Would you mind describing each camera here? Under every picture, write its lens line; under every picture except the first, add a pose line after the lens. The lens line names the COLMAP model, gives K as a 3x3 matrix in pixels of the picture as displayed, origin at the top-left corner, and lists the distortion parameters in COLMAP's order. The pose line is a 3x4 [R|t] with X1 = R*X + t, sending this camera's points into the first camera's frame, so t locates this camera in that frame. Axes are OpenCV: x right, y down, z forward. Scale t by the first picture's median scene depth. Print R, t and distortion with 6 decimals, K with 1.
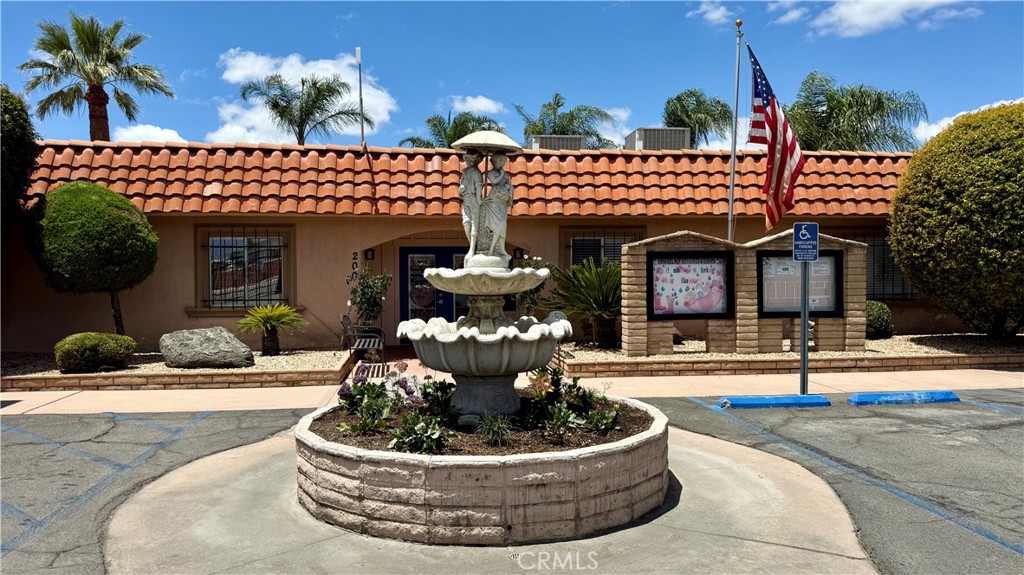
lens RADIAL K [[723.1, 0, 513.5], [0, 723.1, 286.1], [0, 0, 1]] dist [0.075317, -0.015945]
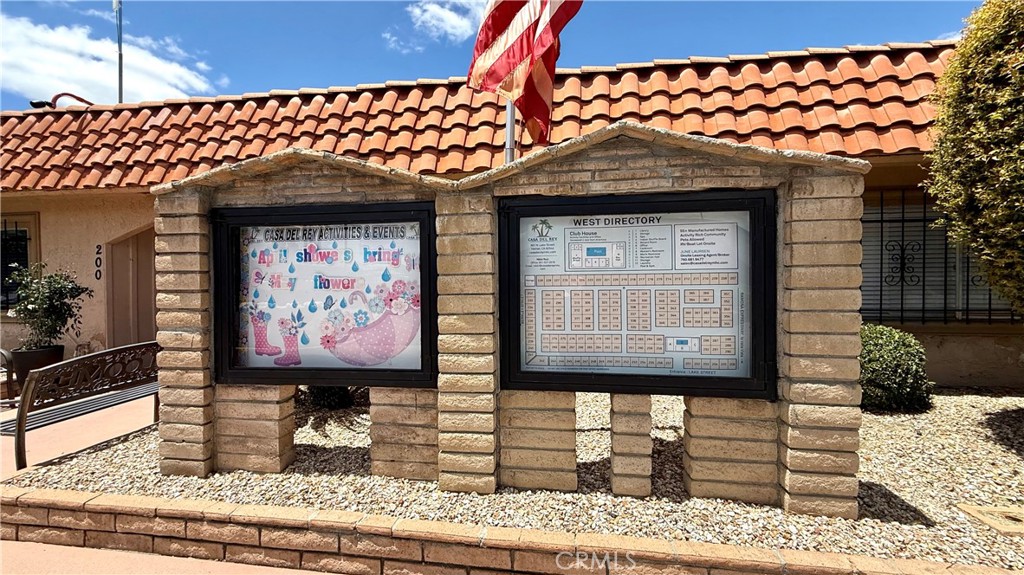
lens RADIAL K [[406.2, 0, 512.0], [0, 406.2, 285.6], [0, 0, 1]] dist [0.011064, 0.000296]
pose [[0.964757, 0.006218, -0.263069, 0.391917], [-0.006201, 0.999980, 0.000896, -0.006480], [0.263069, 0.000766, 0.964777, 0.812873]]
